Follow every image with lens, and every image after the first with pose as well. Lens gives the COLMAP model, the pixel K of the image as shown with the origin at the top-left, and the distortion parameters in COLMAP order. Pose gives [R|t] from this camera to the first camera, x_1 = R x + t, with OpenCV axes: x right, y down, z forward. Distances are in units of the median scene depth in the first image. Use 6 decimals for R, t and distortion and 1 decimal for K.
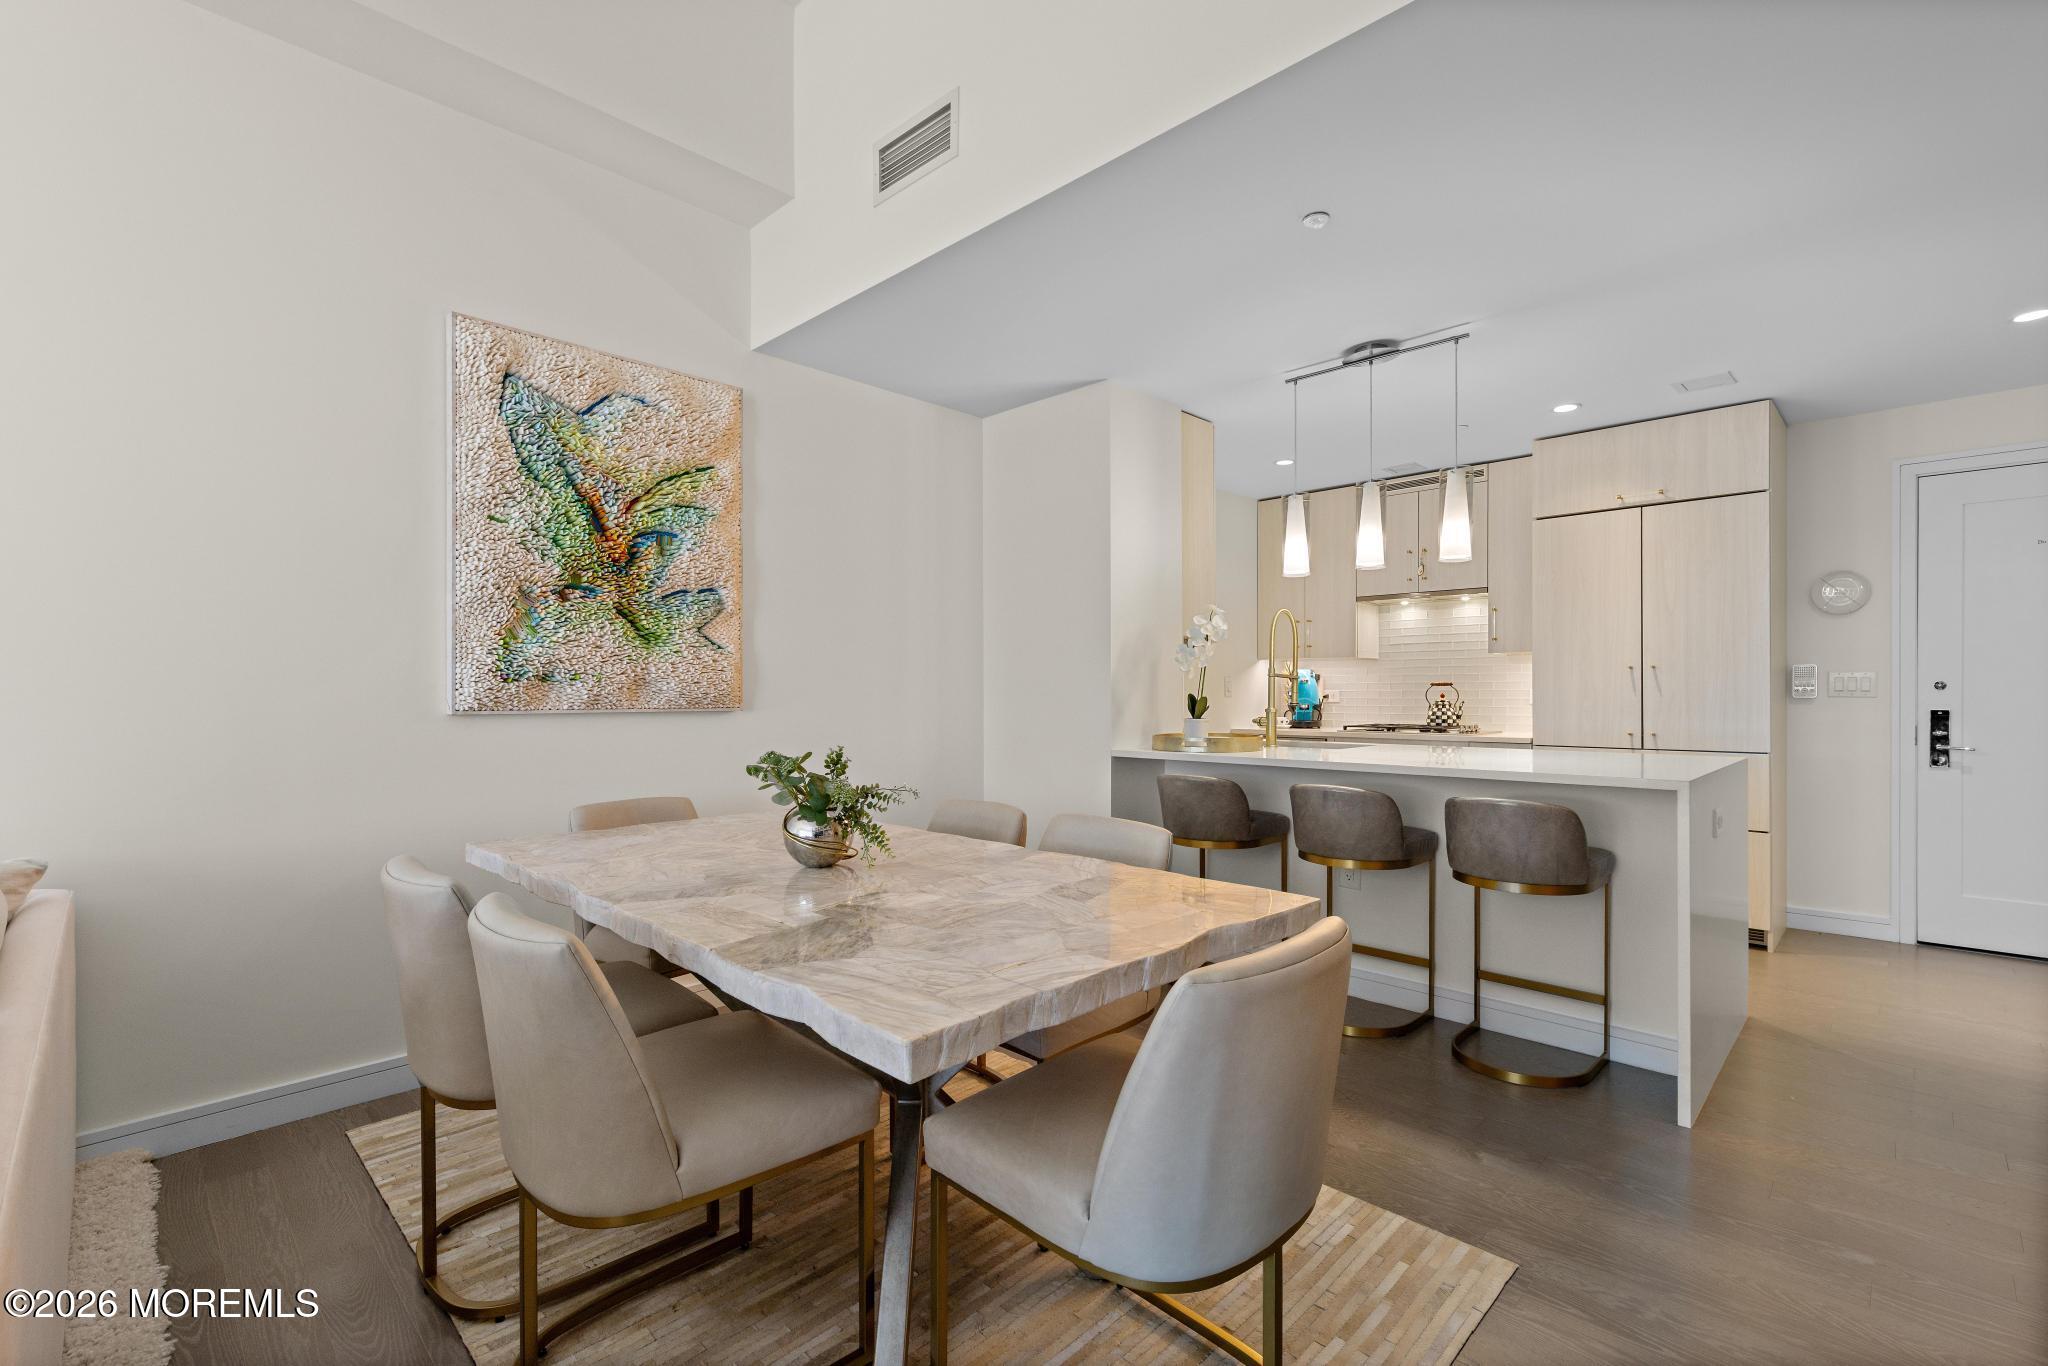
lens RADIAL K [[912.9, 0, 1032.0], [0, 912.9, 690.1], [0, 0, 1]] dist [-0.017265, -0.000107]
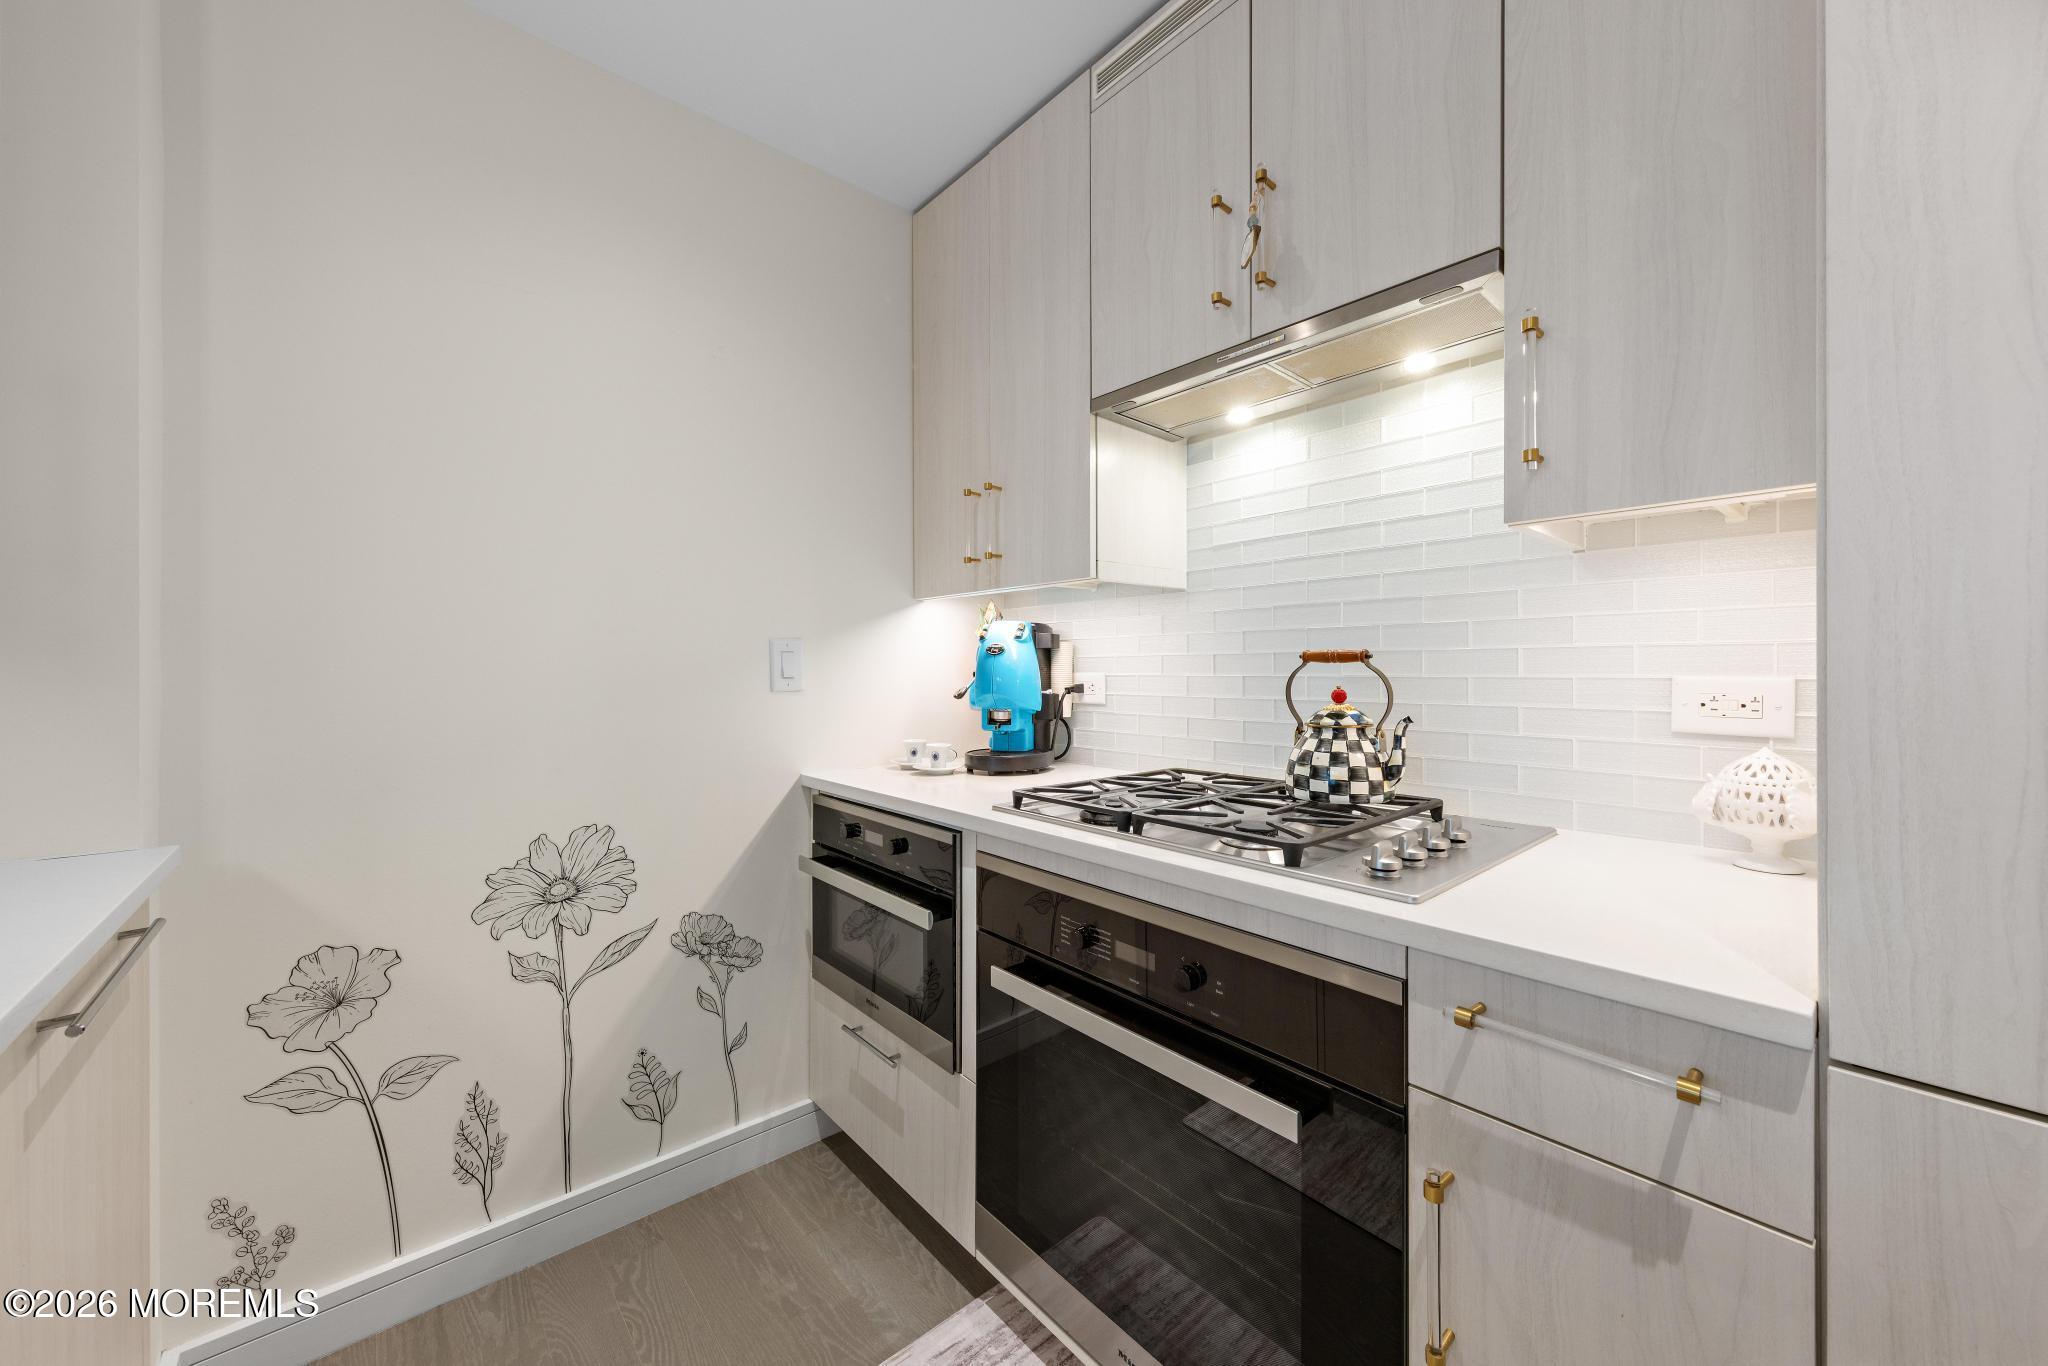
lens RADIAL K [[764.2, 0, 1034.0], [0, 764.2, 671.5], [0, 0, 1]] dist [0.004892, -0.001299]
pose [[0.997346, -0.002937, -0.072745, 0.626230], [0.003119, 0.999992, 0.002384, -0.003994], [0.072737, -0.002605, 0.997348, 1.259201]]
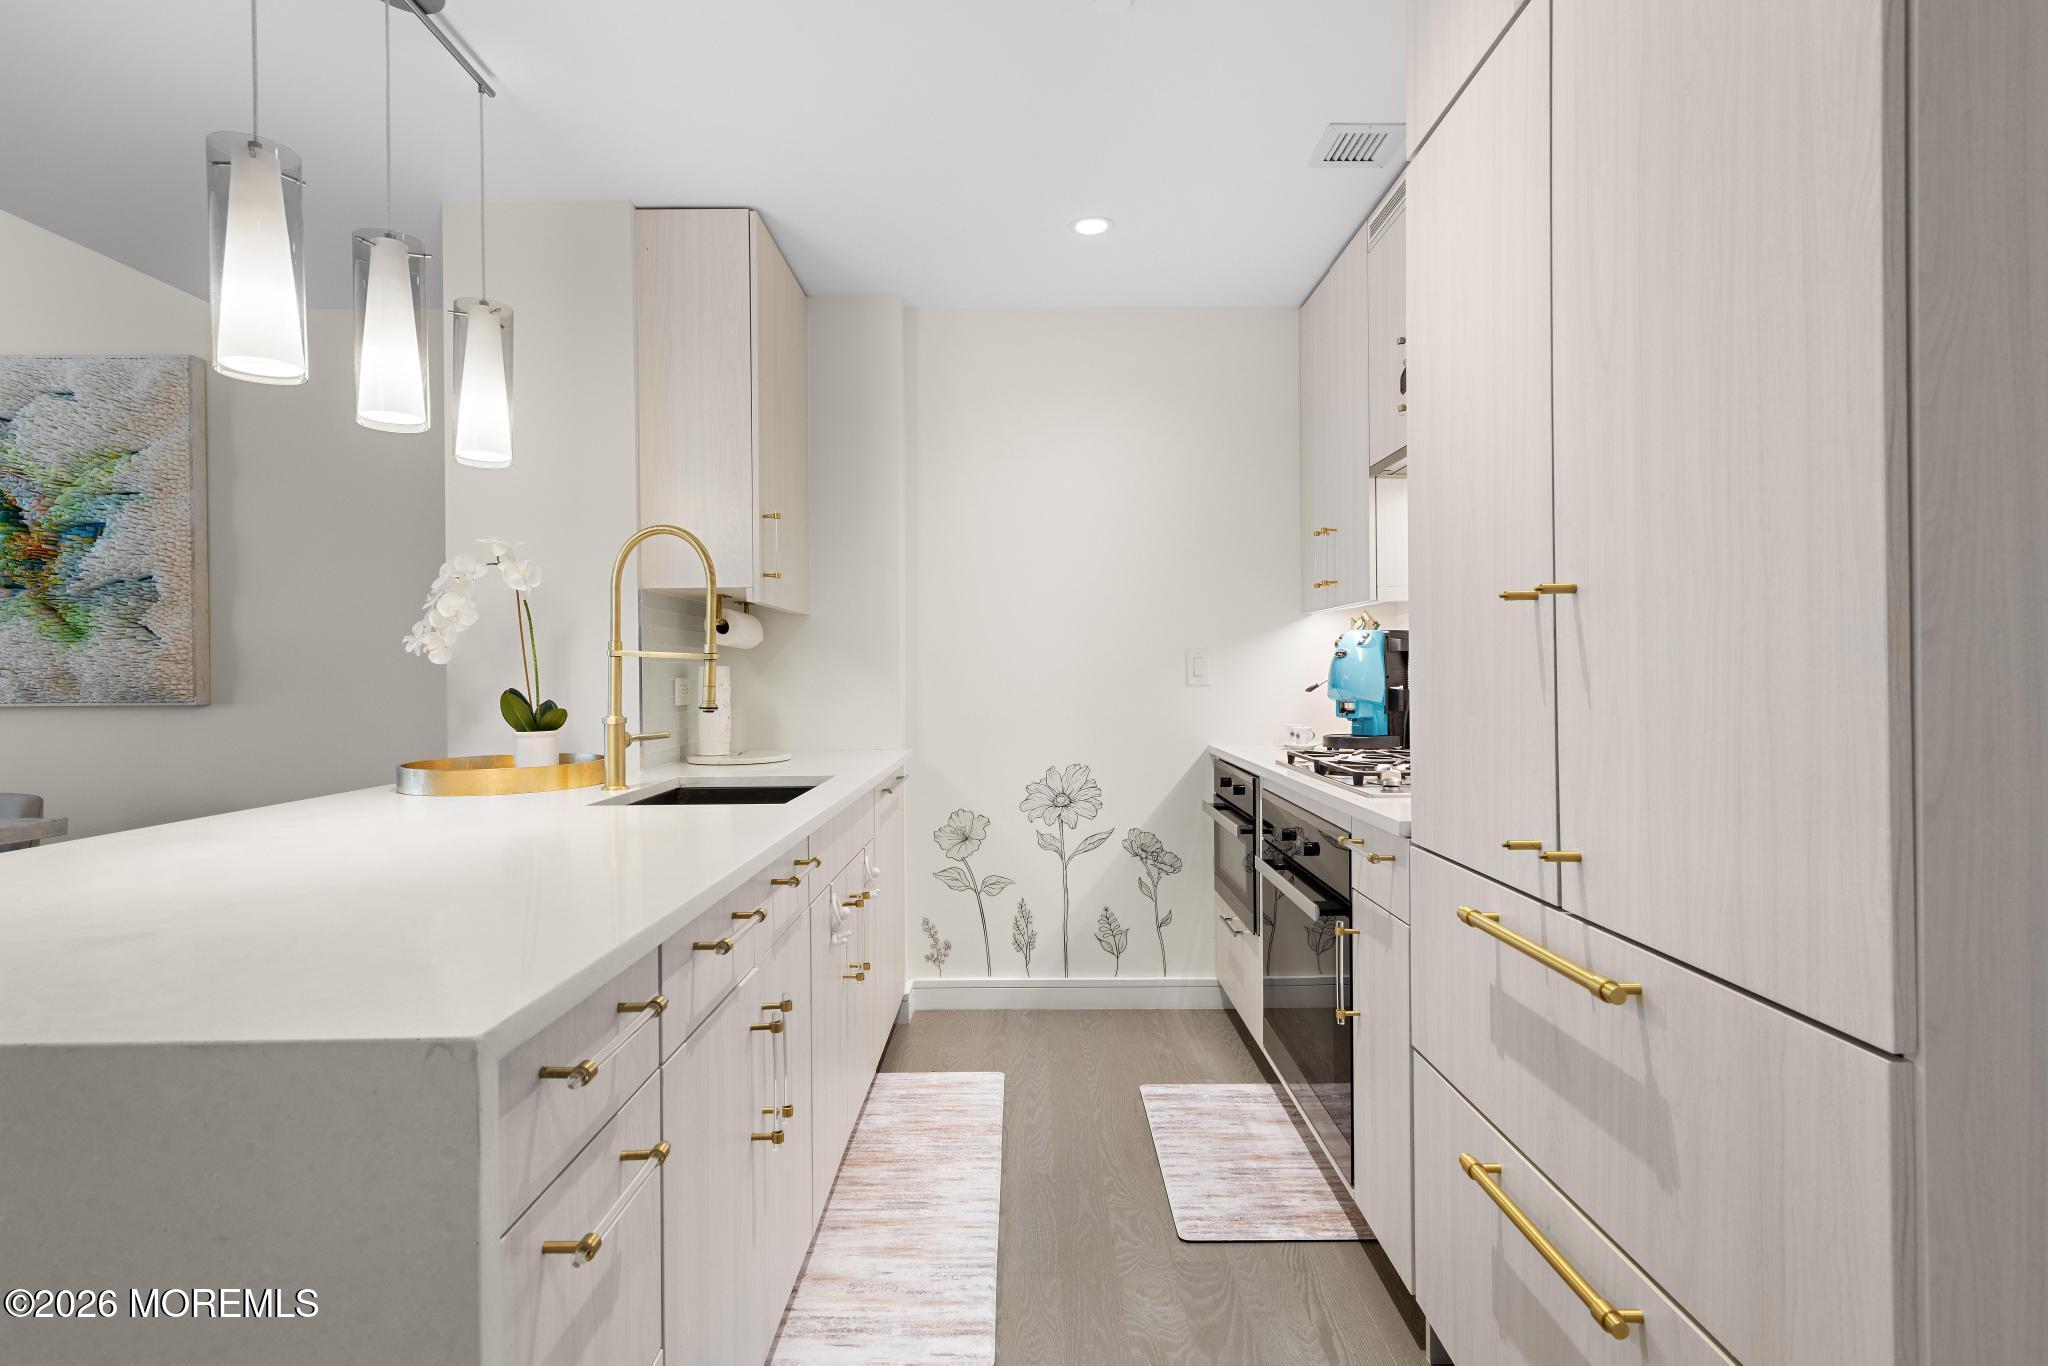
lens RADIAL K [[1009.0, 0, 1028.7], [0, 1009.0, 682.7], [0, 0, 1]] dist [-0.003775, 0.000037]
pose [[0.701201, 0.001878, -0.712961, 1.044897], [0.008563, 0.999902, 0.011056, -0.004623], [0.712912, -0.013858, 0.701116, 0.931346]]
